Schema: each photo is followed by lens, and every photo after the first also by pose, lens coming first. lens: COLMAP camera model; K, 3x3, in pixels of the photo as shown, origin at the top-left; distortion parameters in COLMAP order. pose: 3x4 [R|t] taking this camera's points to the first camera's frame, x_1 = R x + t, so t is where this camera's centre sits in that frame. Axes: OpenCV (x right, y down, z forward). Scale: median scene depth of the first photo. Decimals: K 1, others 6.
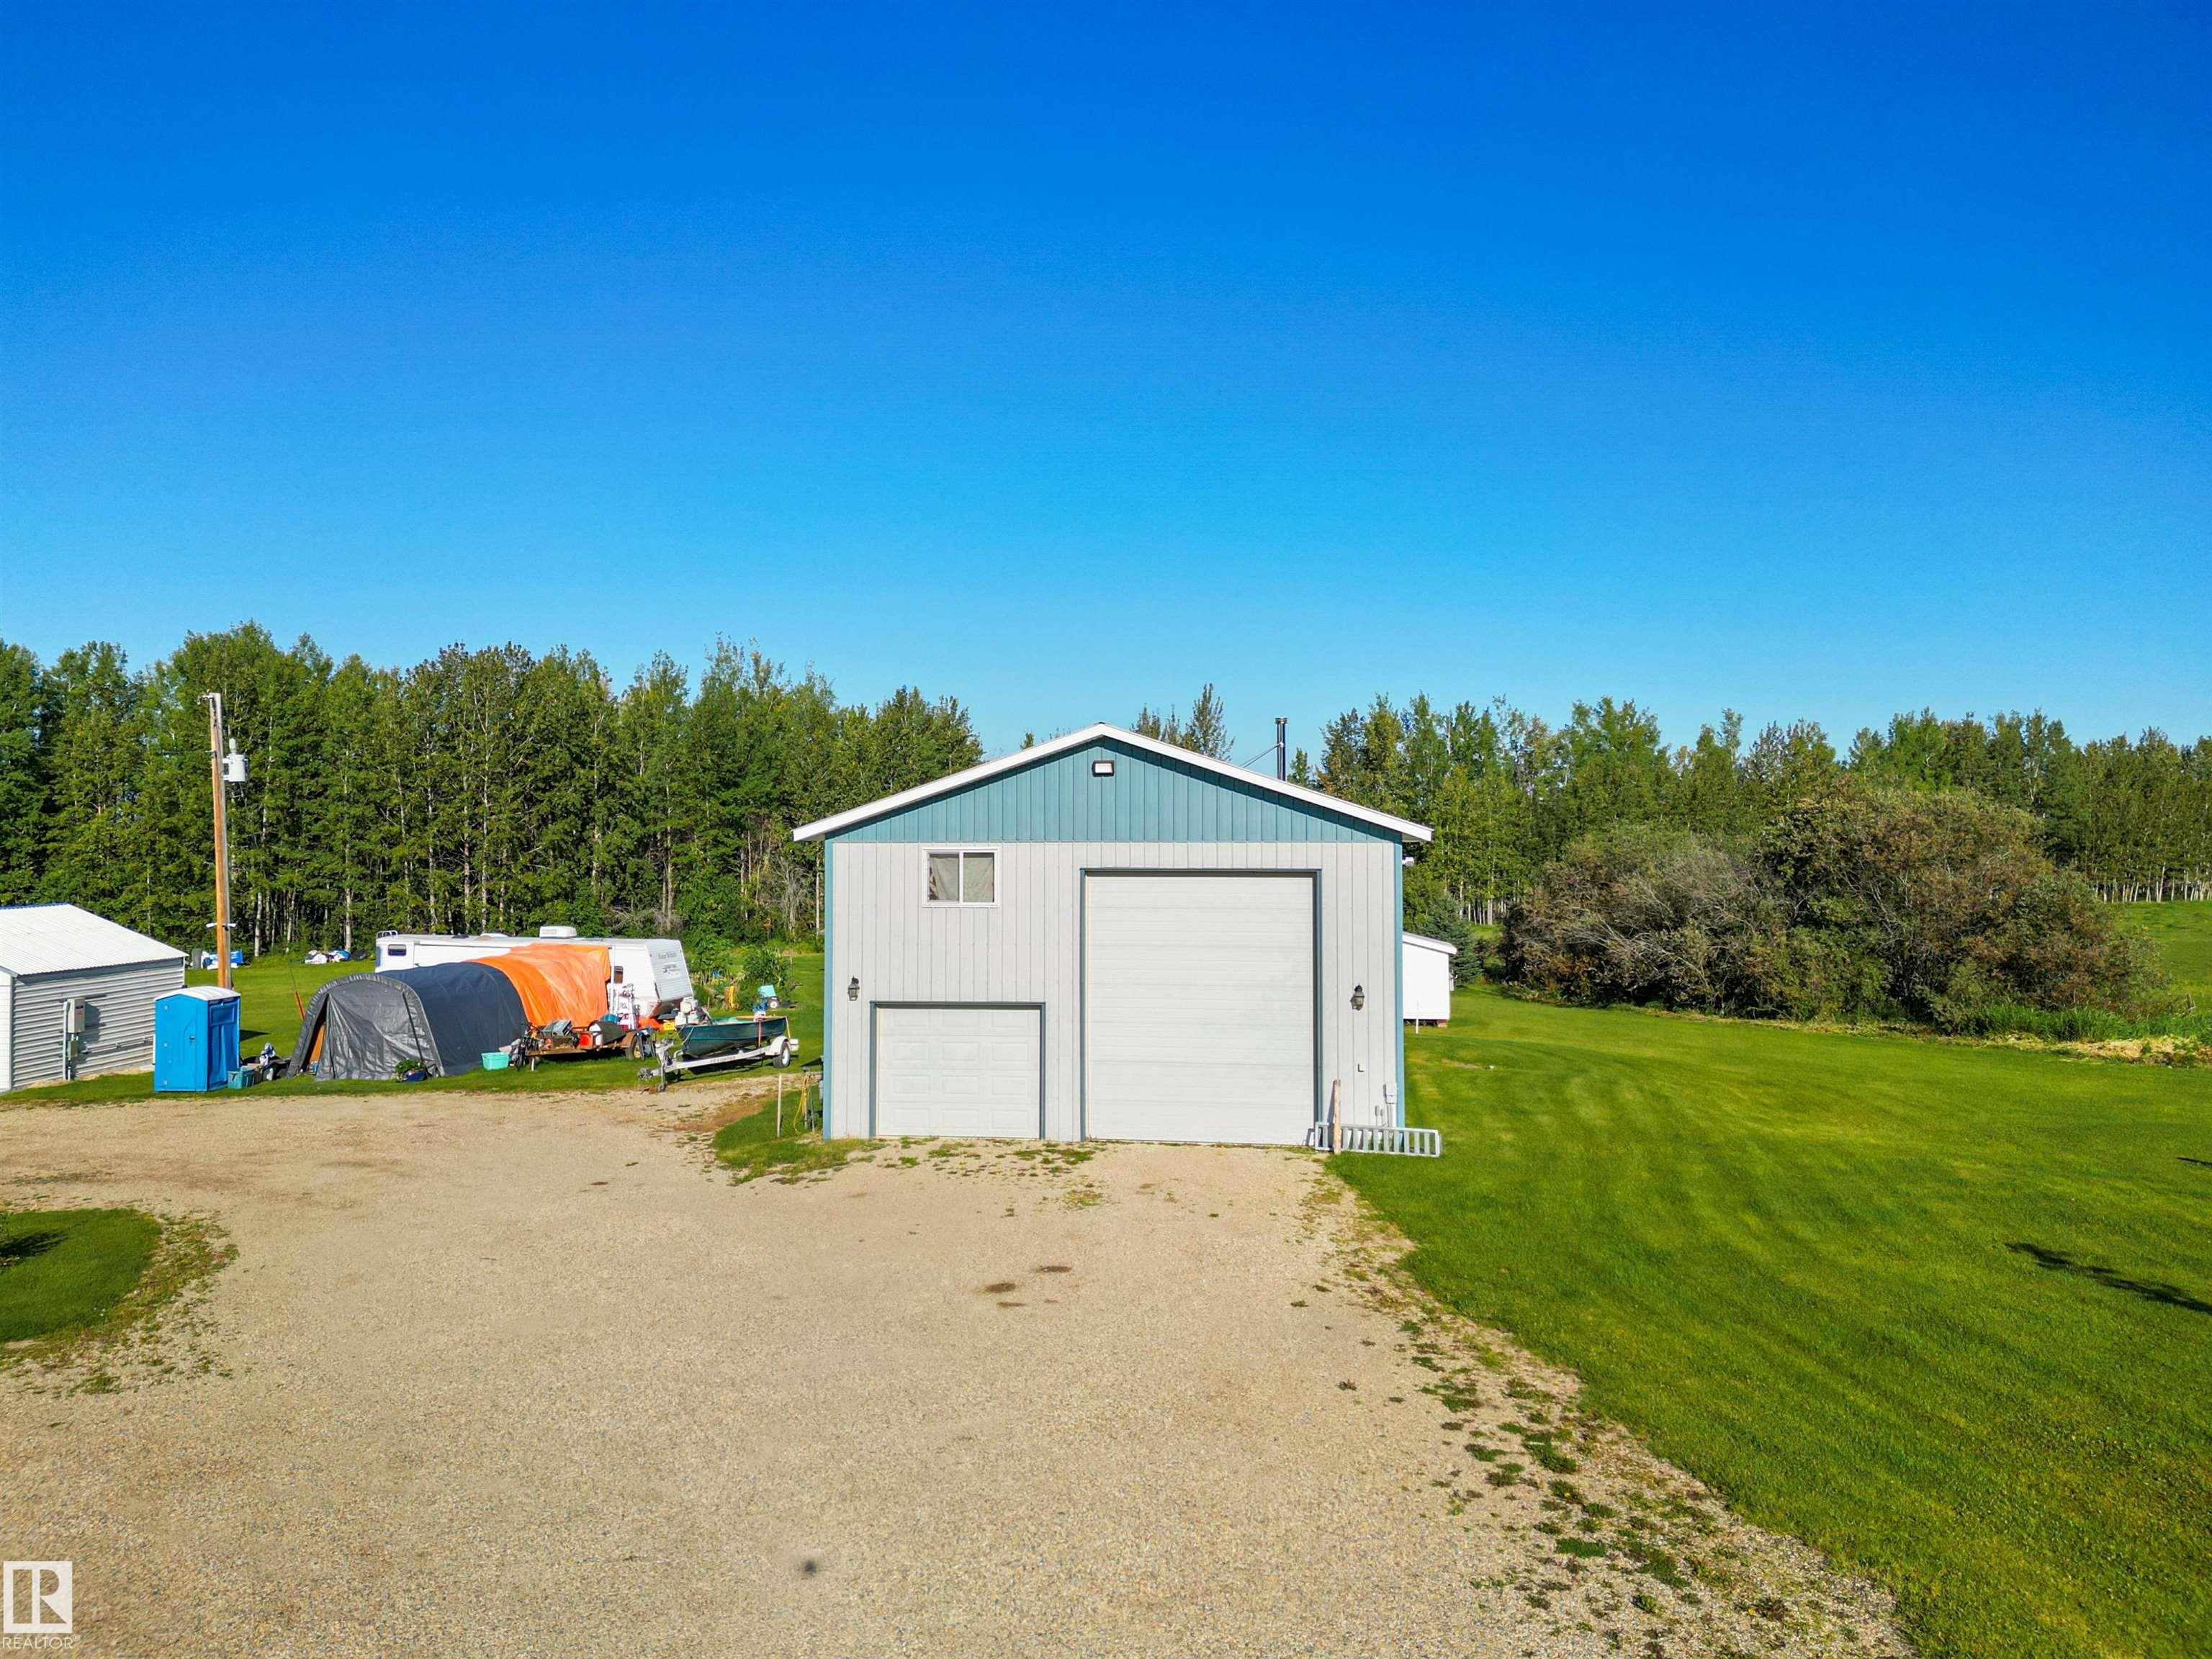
lens RADIAL K [[1541.9, 0, 1100.0], [0, 1541.9, 827.1], [0, 0, 1]] dist [0.103284, -0.114539]
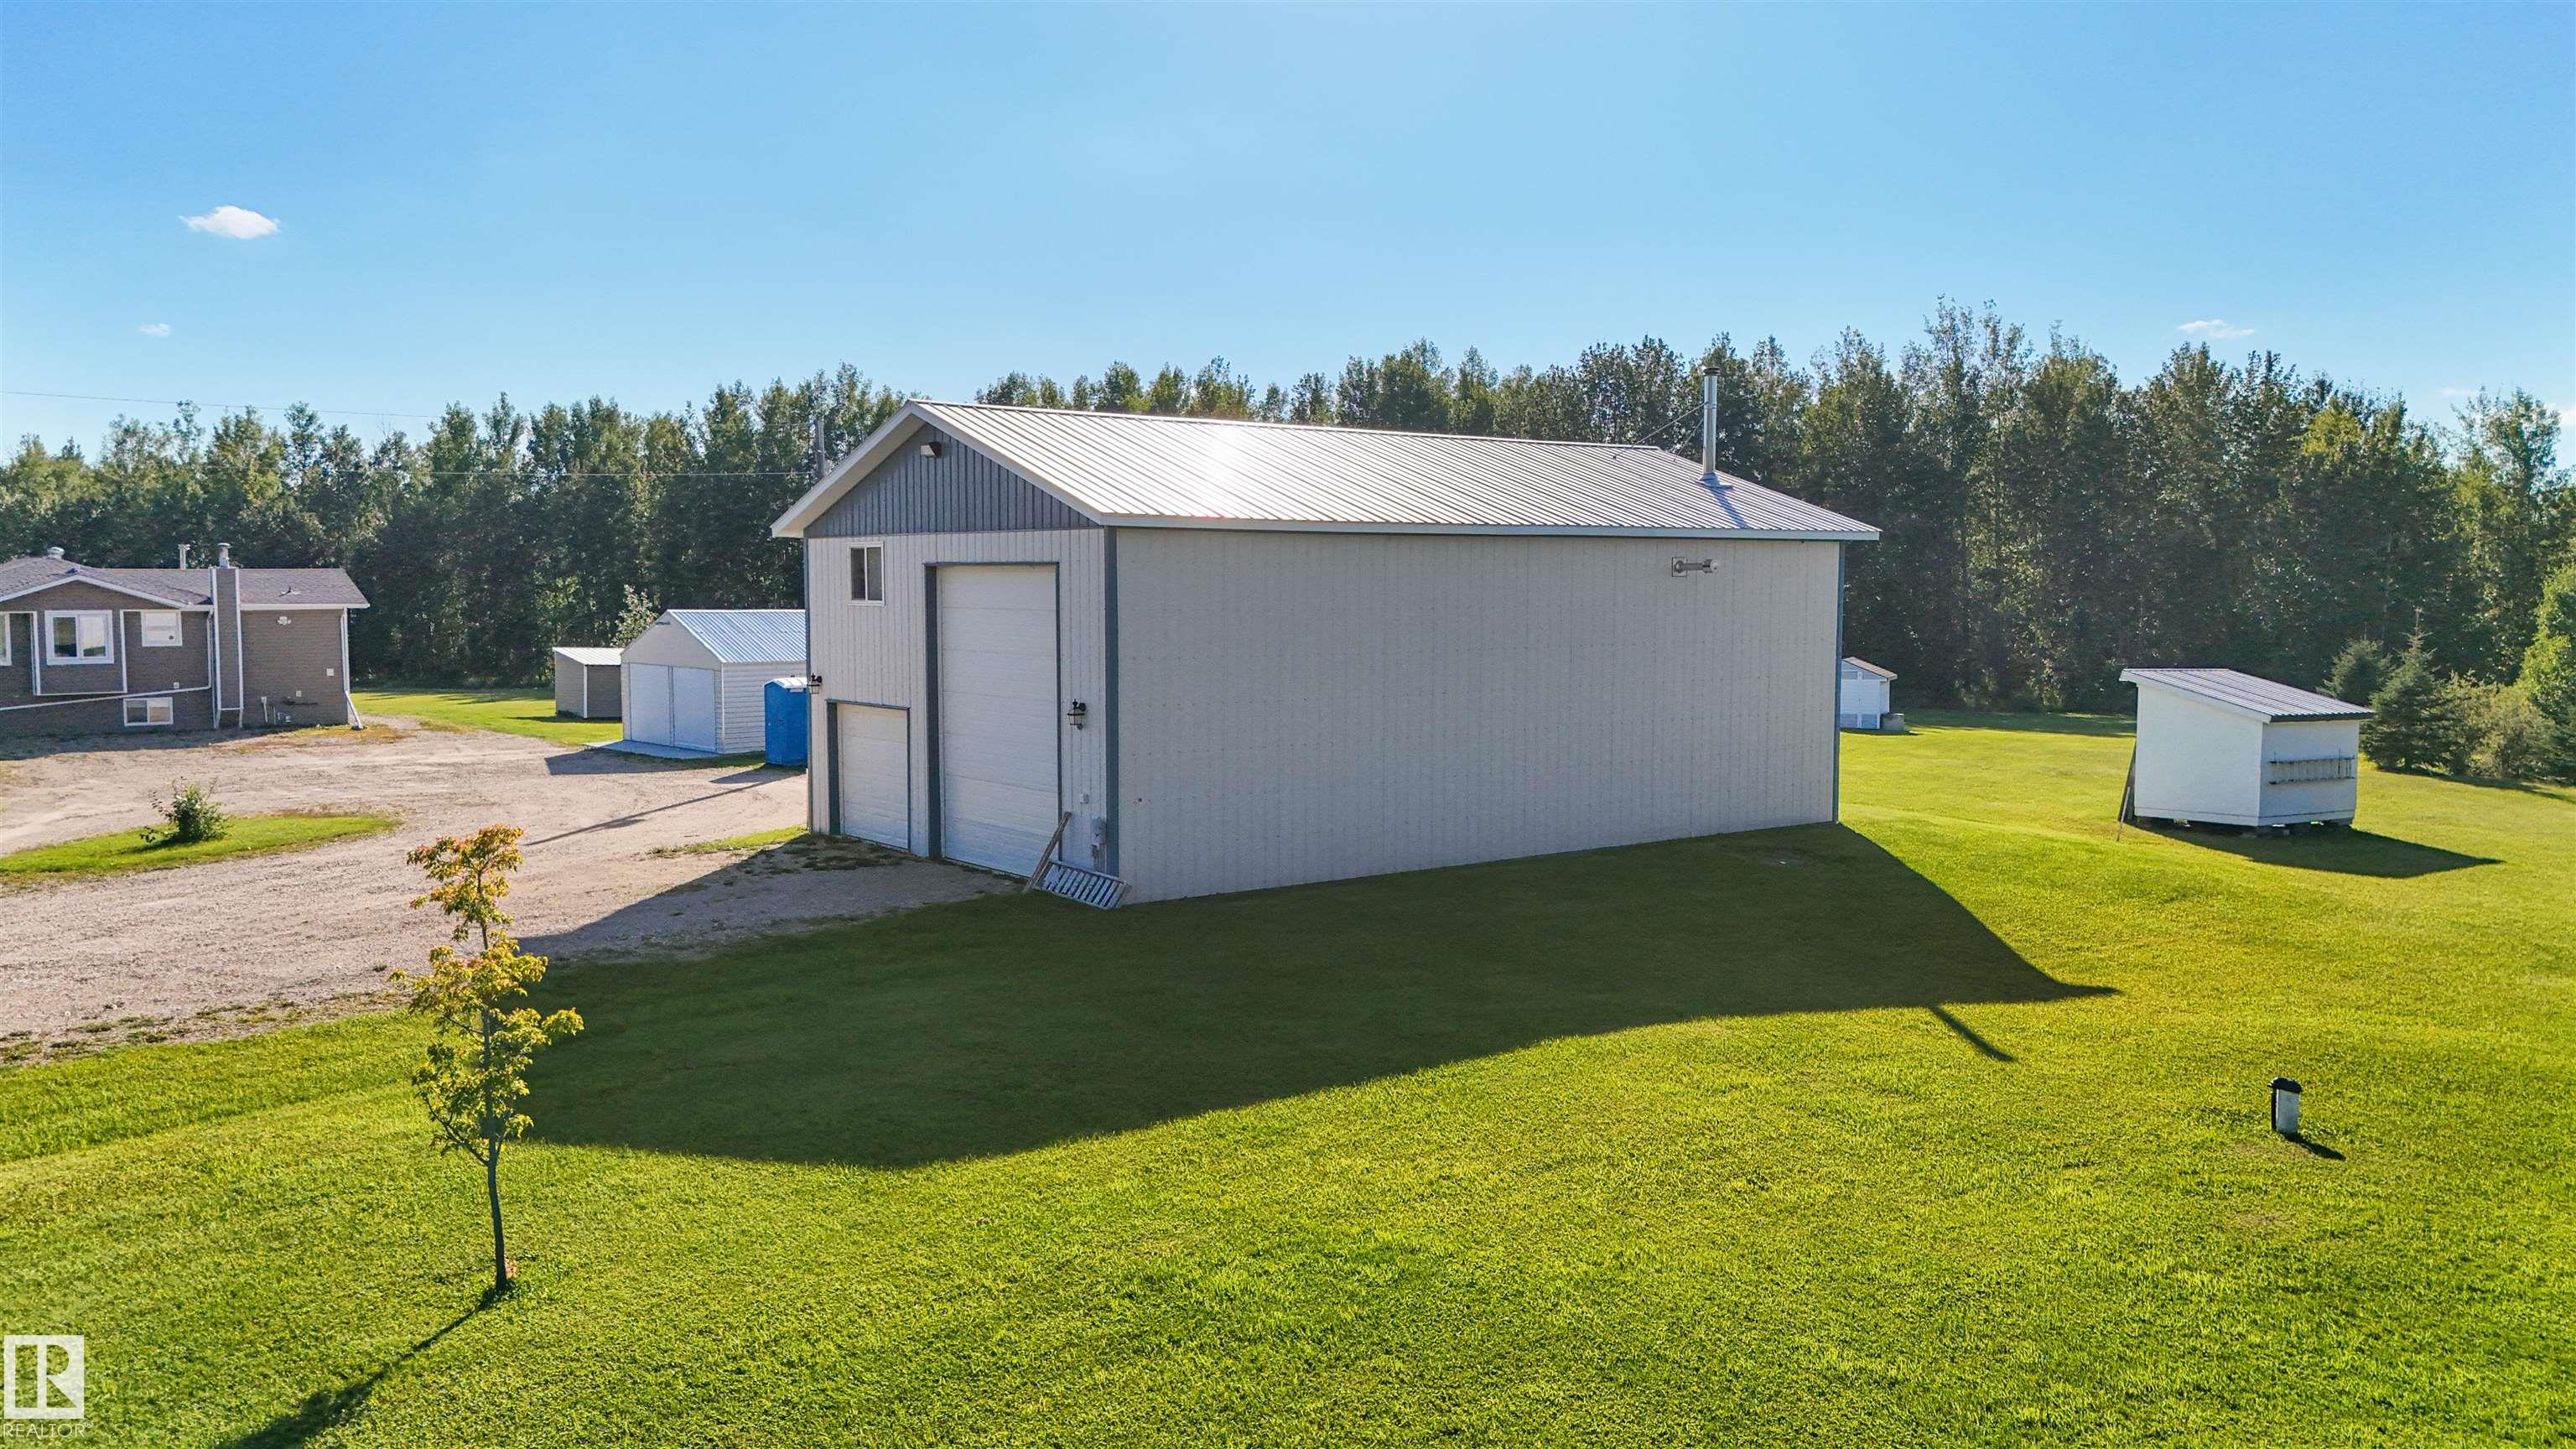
lens RADIAL K [[1901.1, 0, 1293.2], [0, 1901.1, 718.5], [0, 0, 1]] dist [0.083578, -0.092808]
pose [[0.721501, 0.051029, -0.690530, 0.649915], [0.007264, 0.996668, 0.081241, 0.018905], [0.692375, -0.063631, 0.718726, 0.225154]]
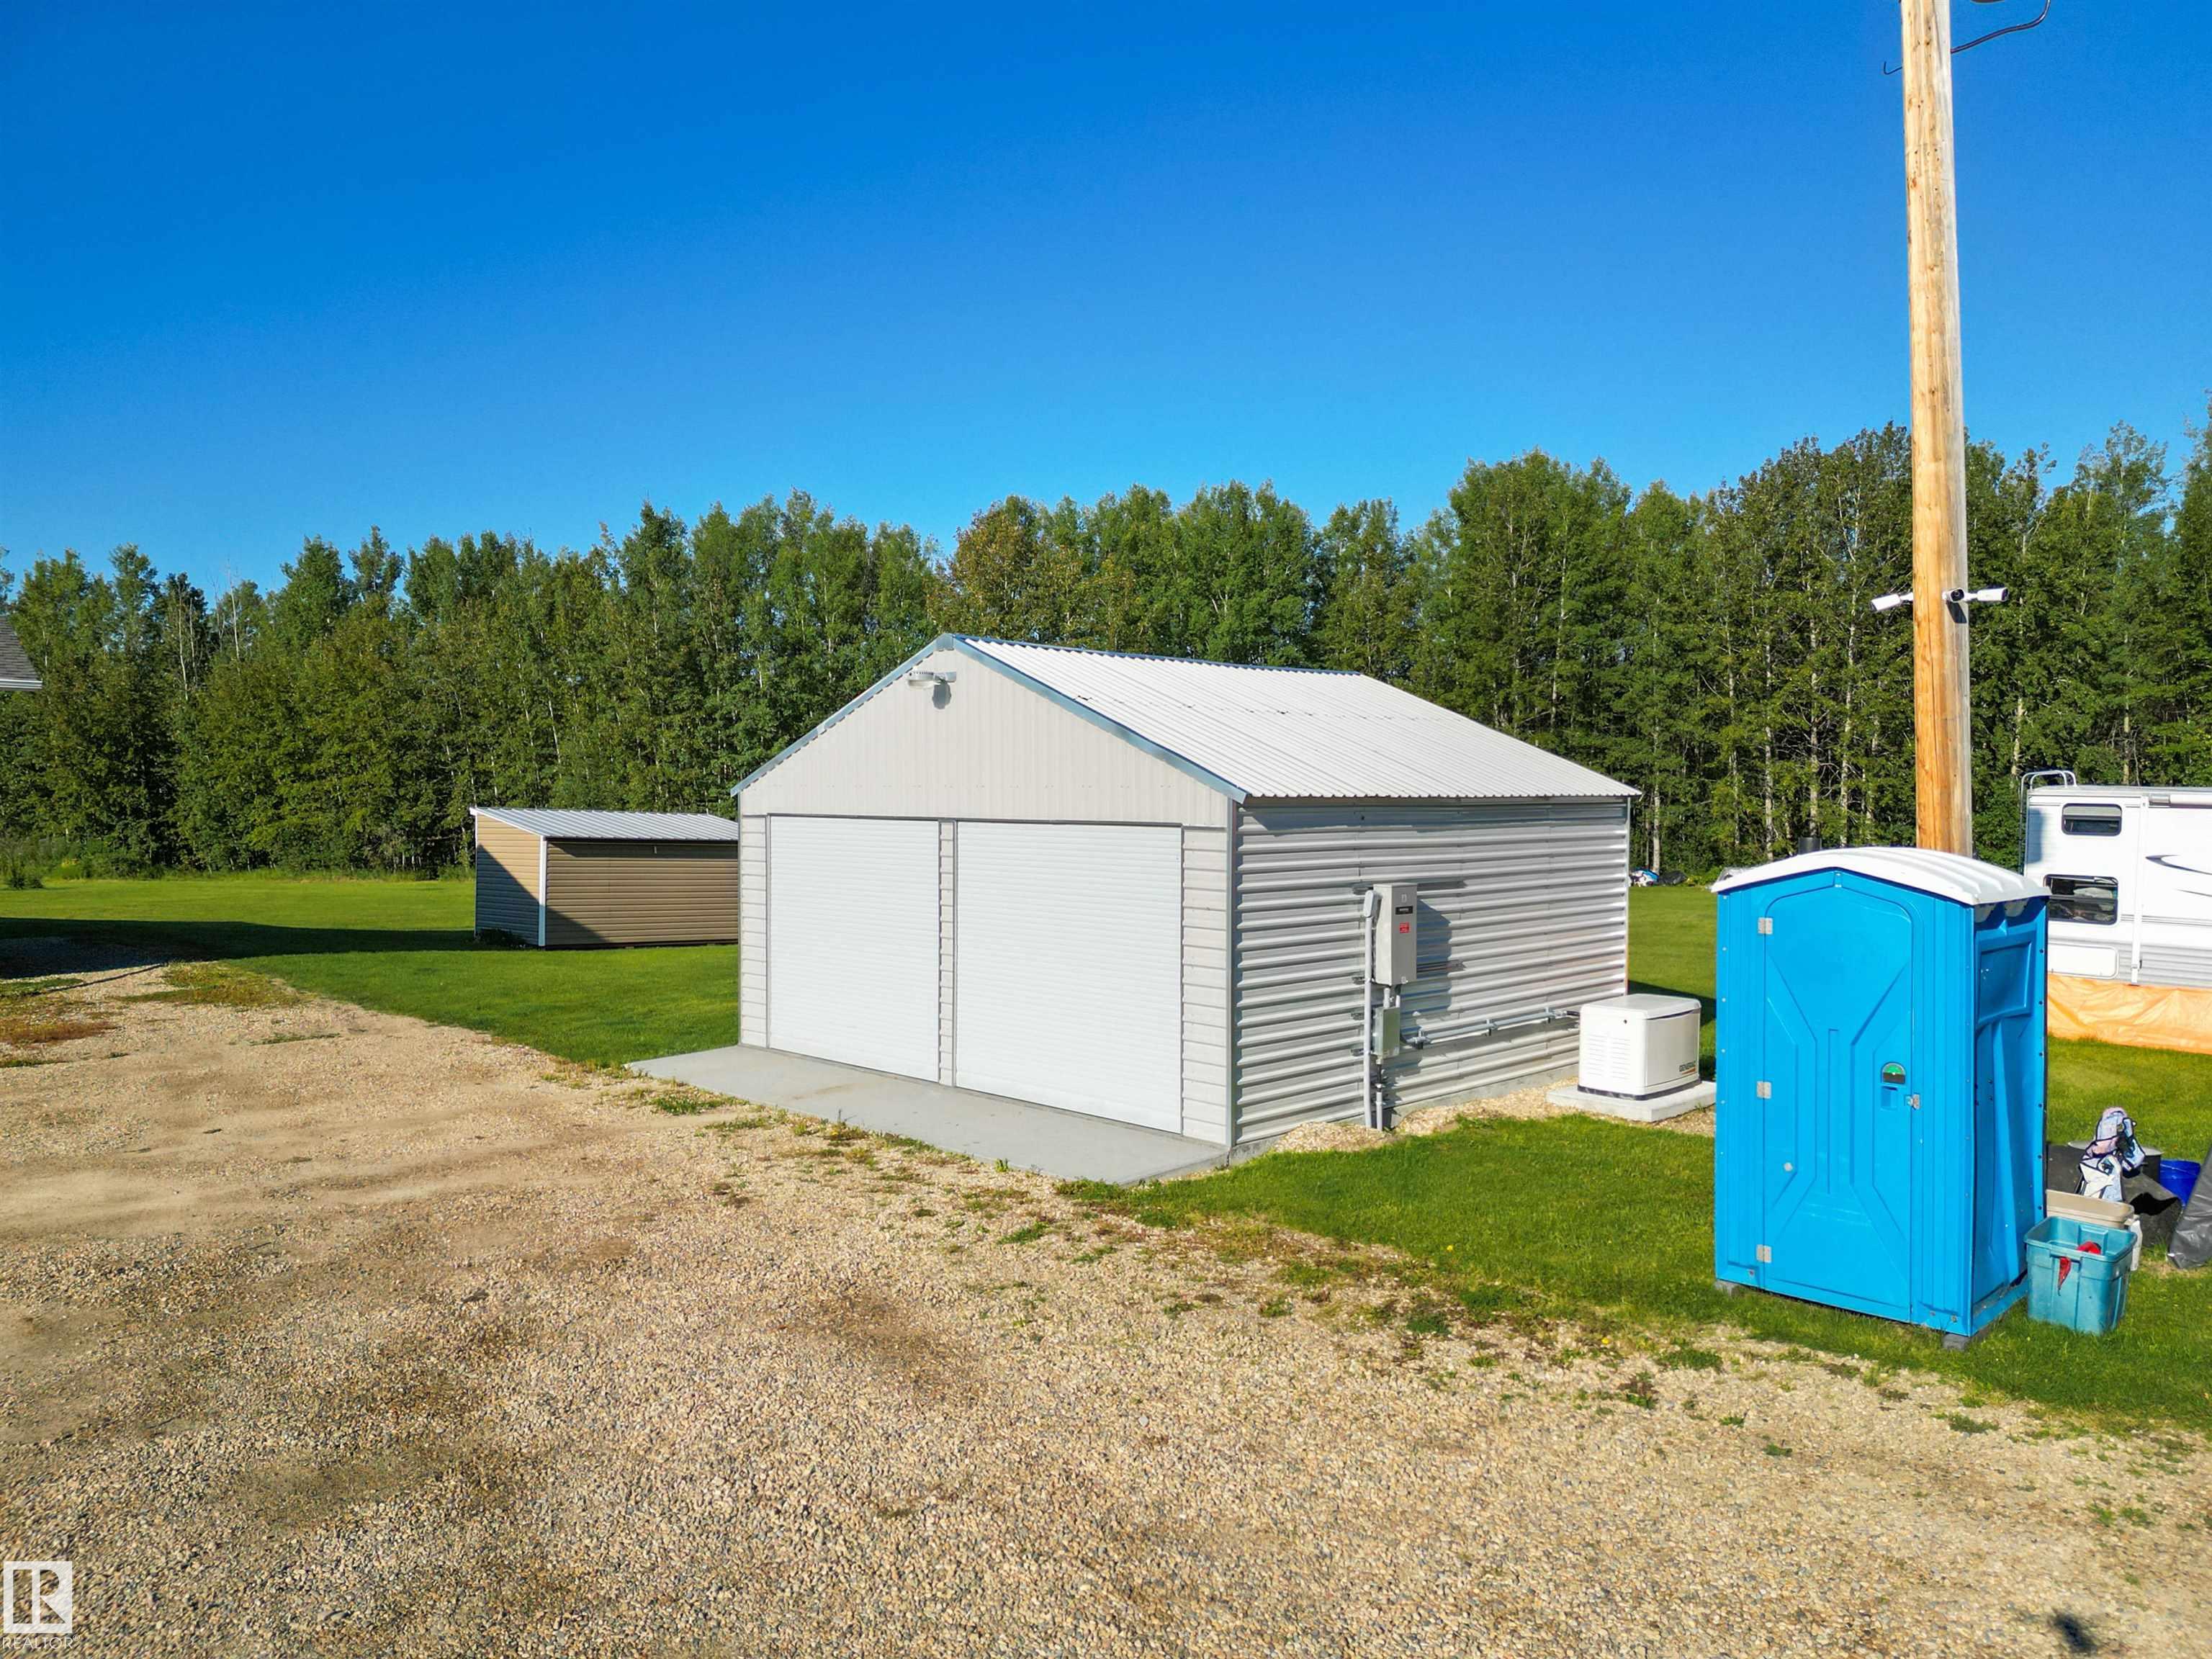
lens RADIAL K [[1580.0, 0, 1106.0], [0, 1580.0, 829.5], [0, 0, 1]] dist [0.047828, -0.003266]
pose [[0.751025, 0.019294, -0.659992, -0.483970], [0.003956, 0.999424, 0.033719, 0.087471], [0.660262, -0.027935, 0.750516, 0.722627]]
